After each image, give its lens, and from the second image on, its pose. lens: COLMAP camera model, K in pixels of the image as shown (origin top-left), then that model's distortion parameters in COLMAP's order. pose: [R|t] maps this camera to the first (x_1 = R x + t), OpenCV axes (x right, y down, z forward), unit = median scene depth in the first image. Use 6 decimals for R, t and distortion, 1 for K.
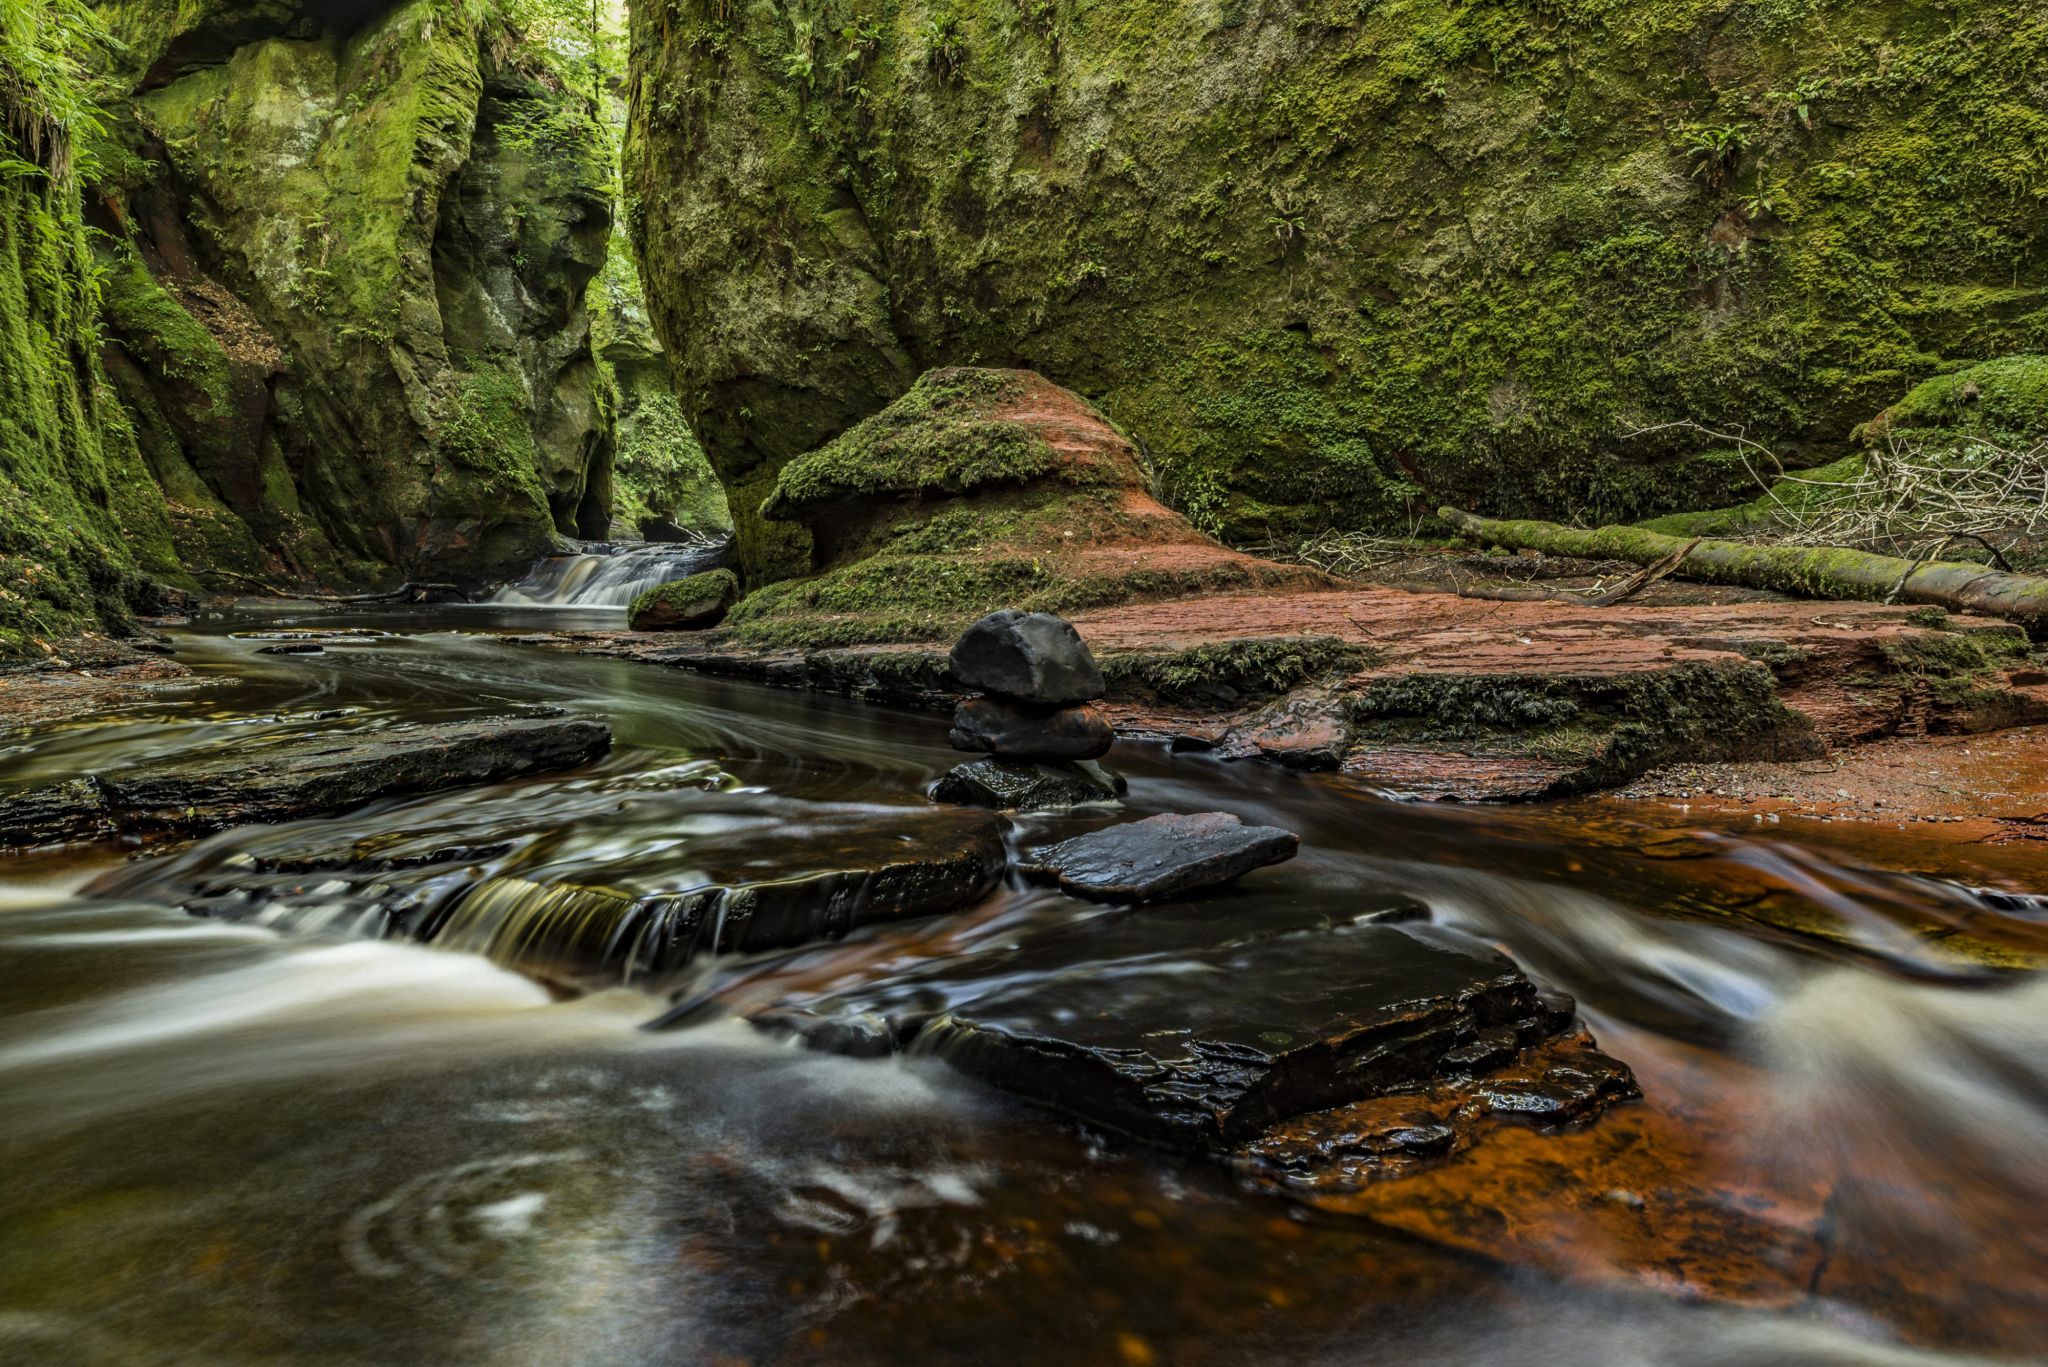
lens RADIAL K [[1252.7, 0, 1024.0], [0, 1252.7, 683.5], [0, 0, 1]] dist [0.004735, -0.002931]
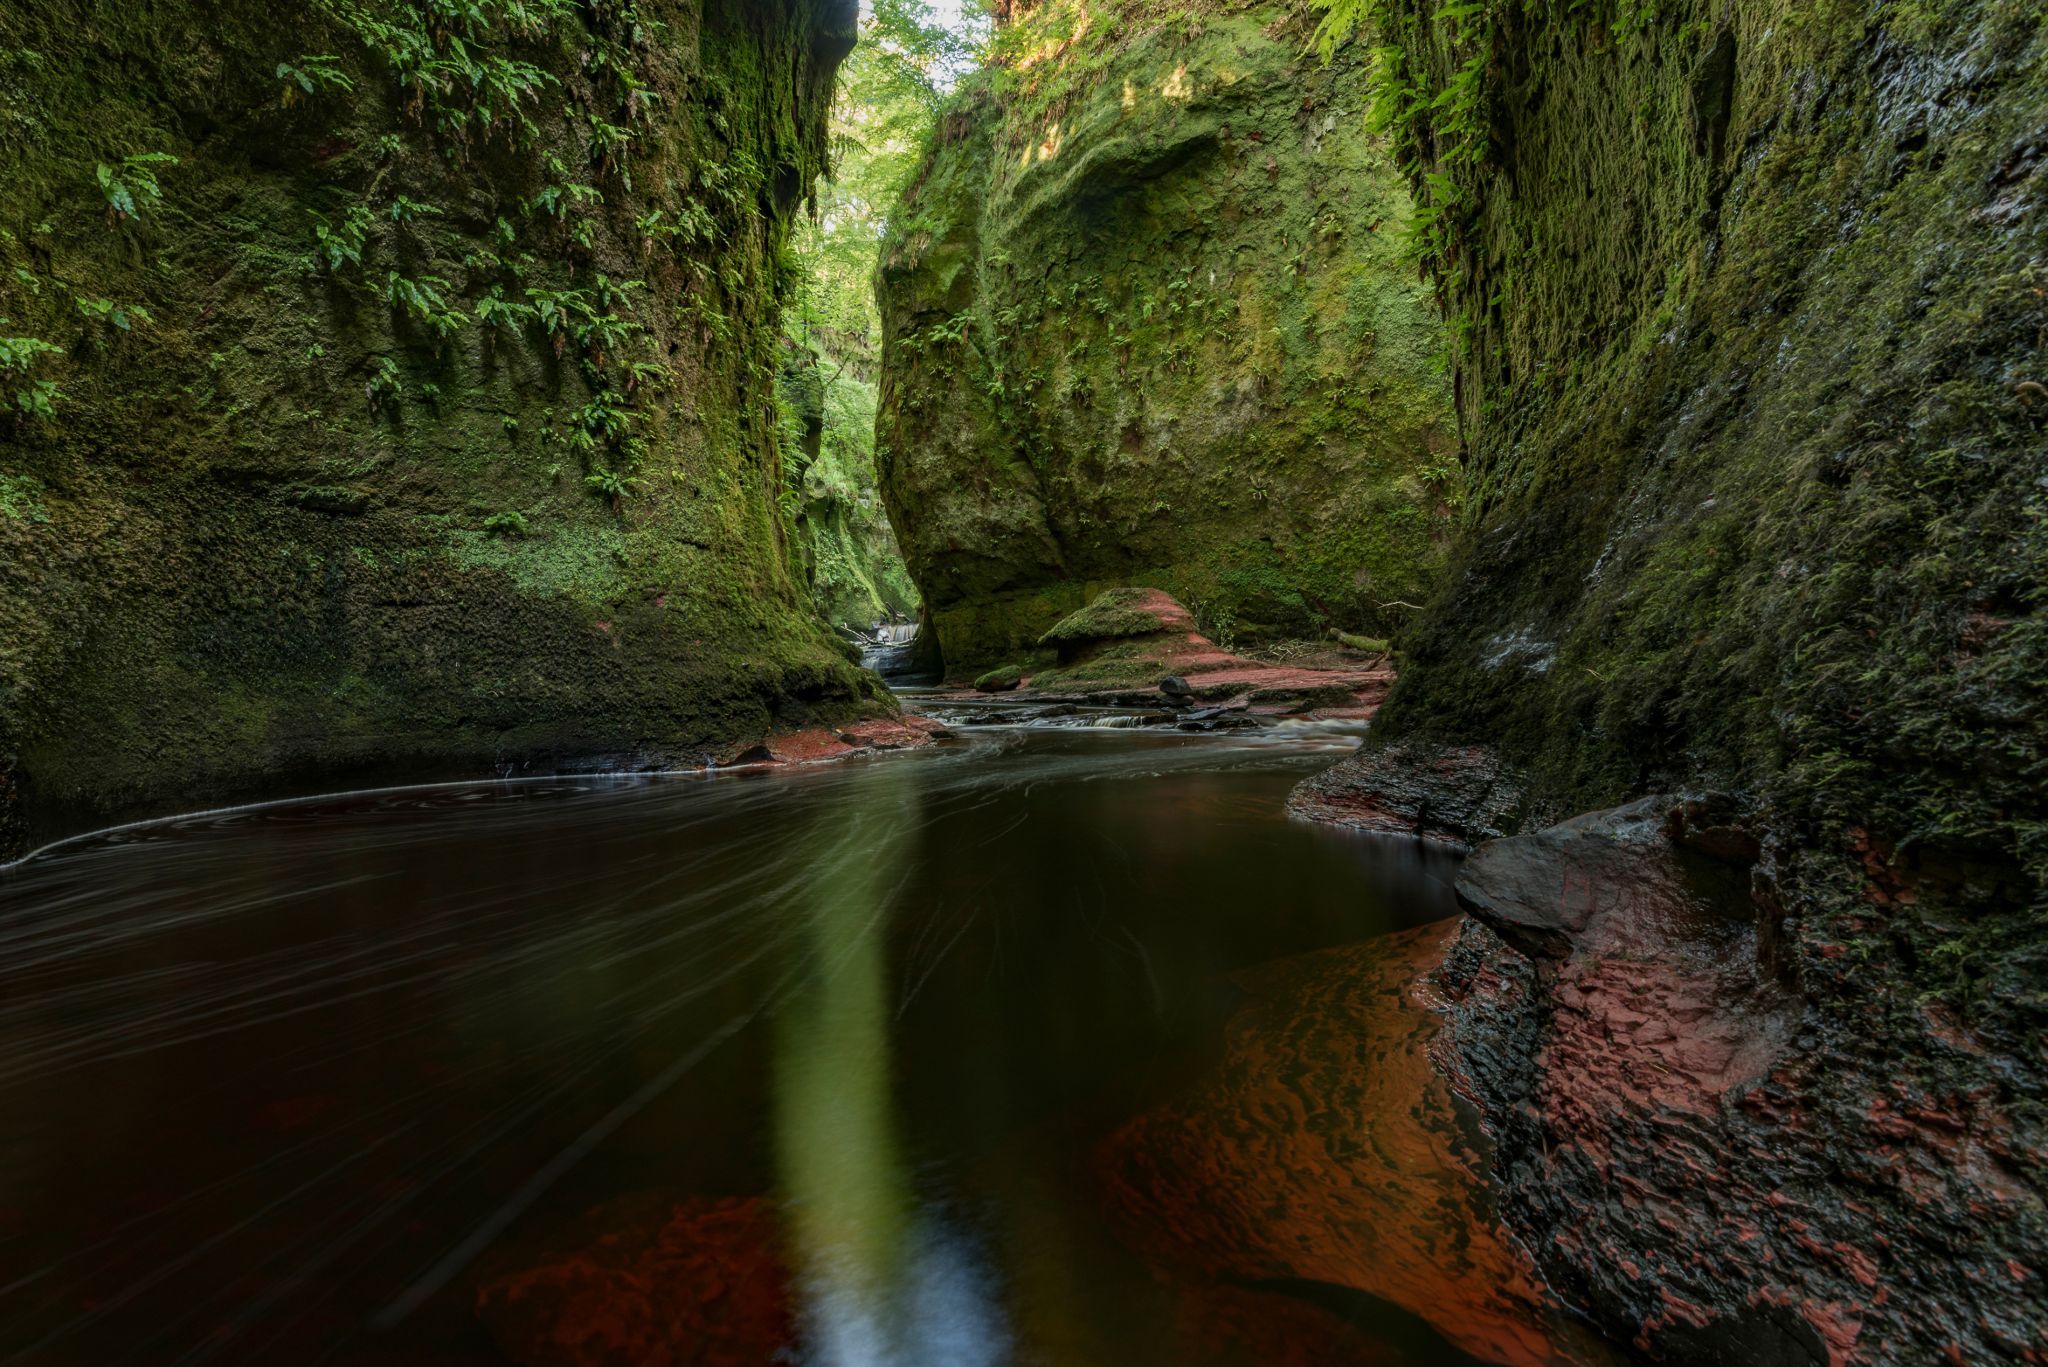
lens RADIAL K [[1210.5, 0, 1029.3], [0, 1210.5, 686.2], [0, 0, 1]] dist [-0.001748, -0.000548]
pose [[0.999198, -0.022745, -0.032944, -0.055130], [0.020722, 0.997953, -0.060499, 0.033596], [0.034252, 0.059768, 0.997624, -0.493282]]
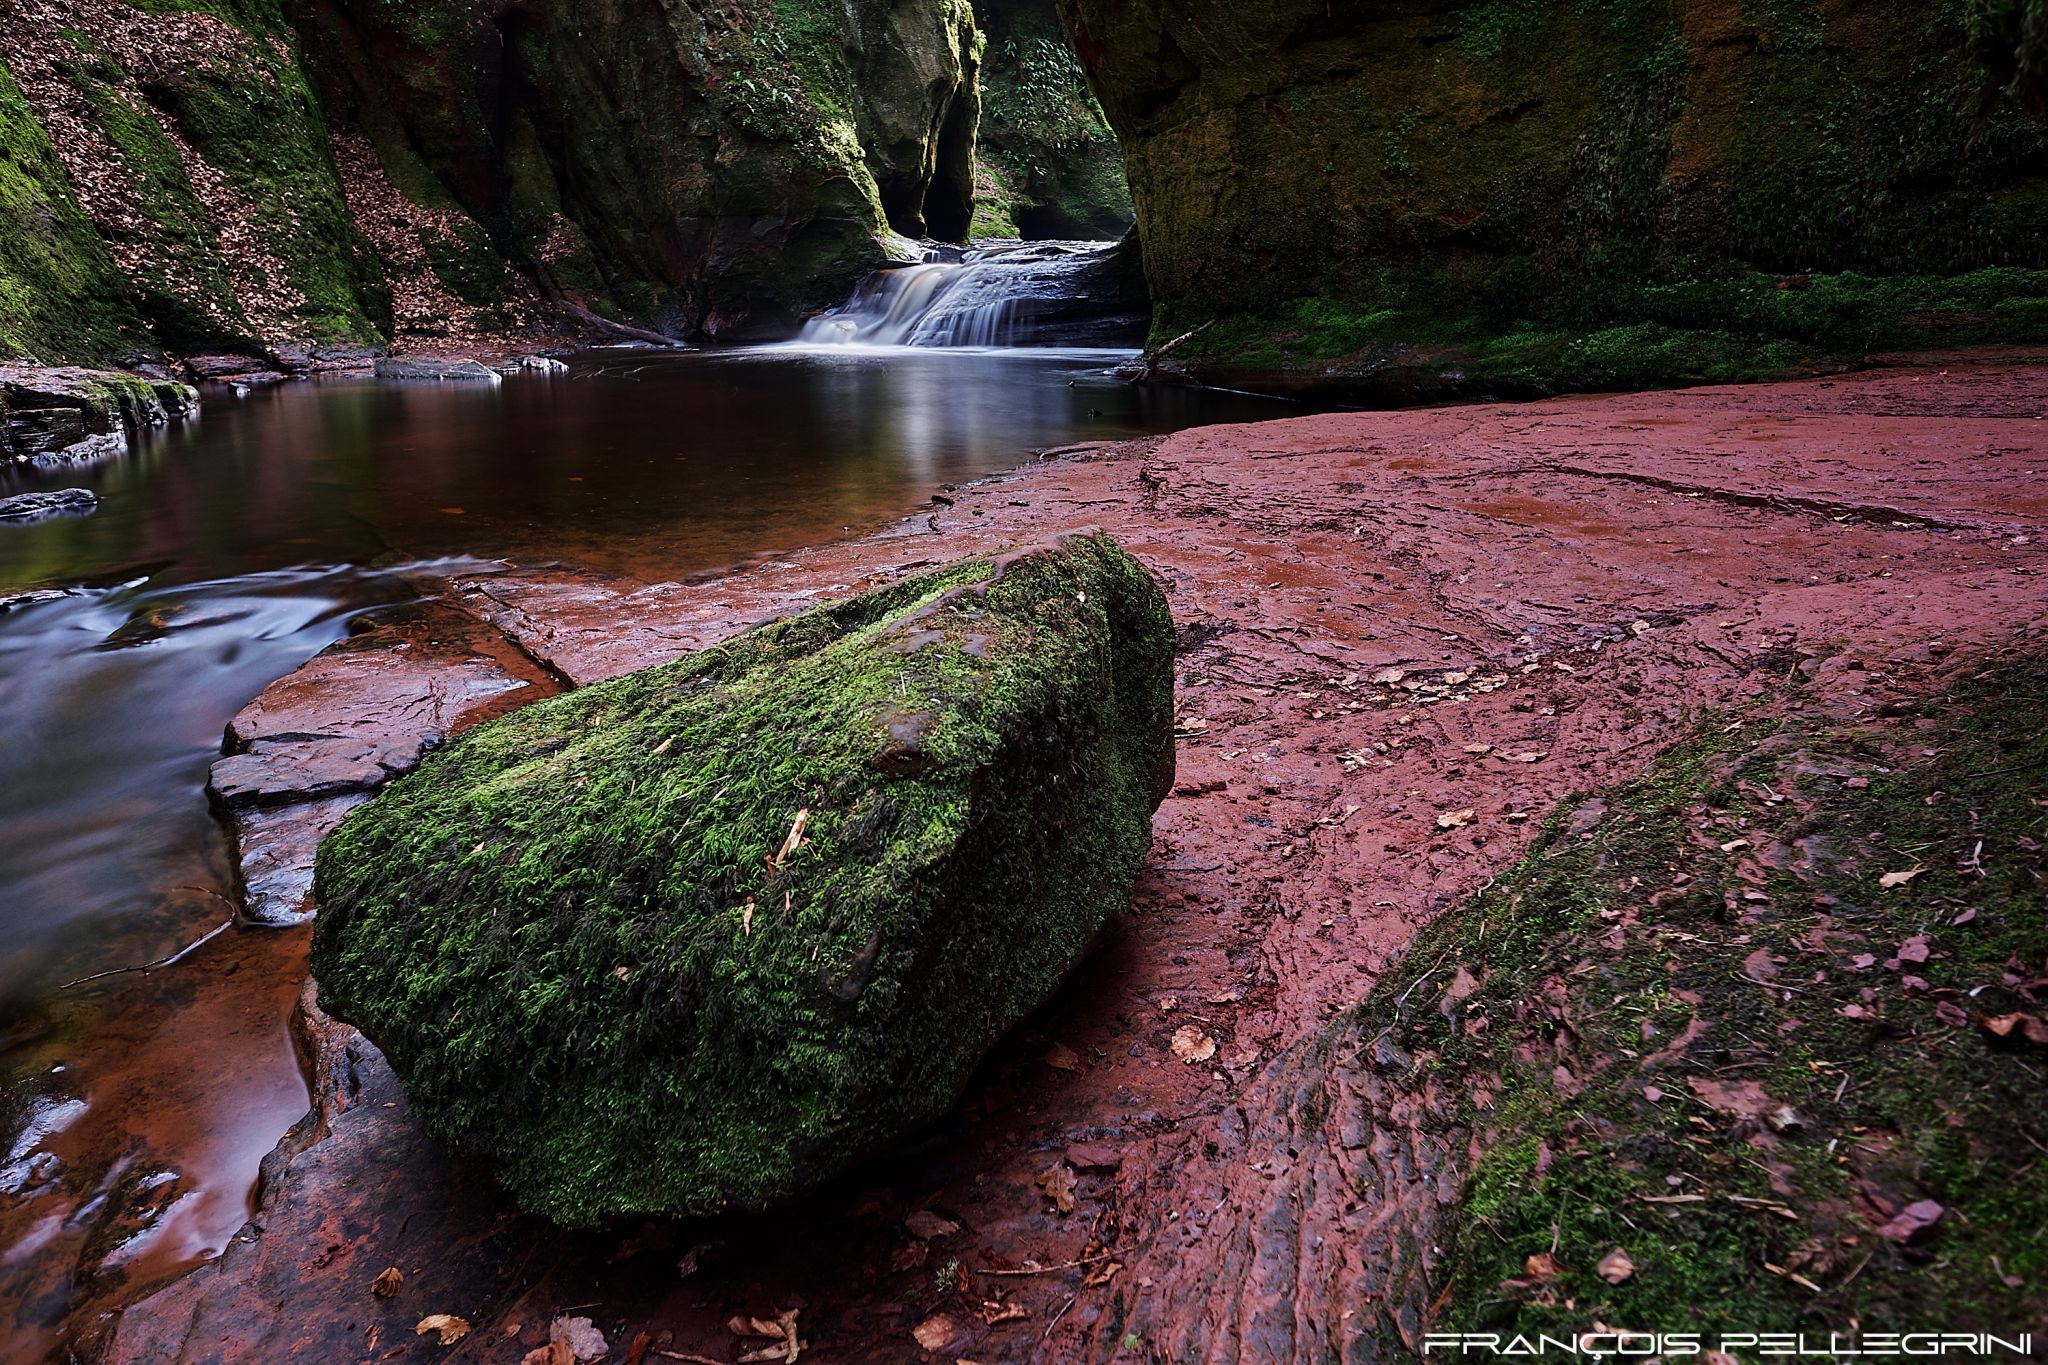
lens RADIAL K [[1273.0, 0, 1016.2], [0, 1273.0, 676.3], [0, 0, 1]] dist [-0.005816, -0.001996]
pose [[0.951854, 0.073691, -0.297562, -0.081602], [-0.005835, 0.974857, 0.222756, -0.041497], [0.306496, -0.210295, 0.928351, 0.343994]]
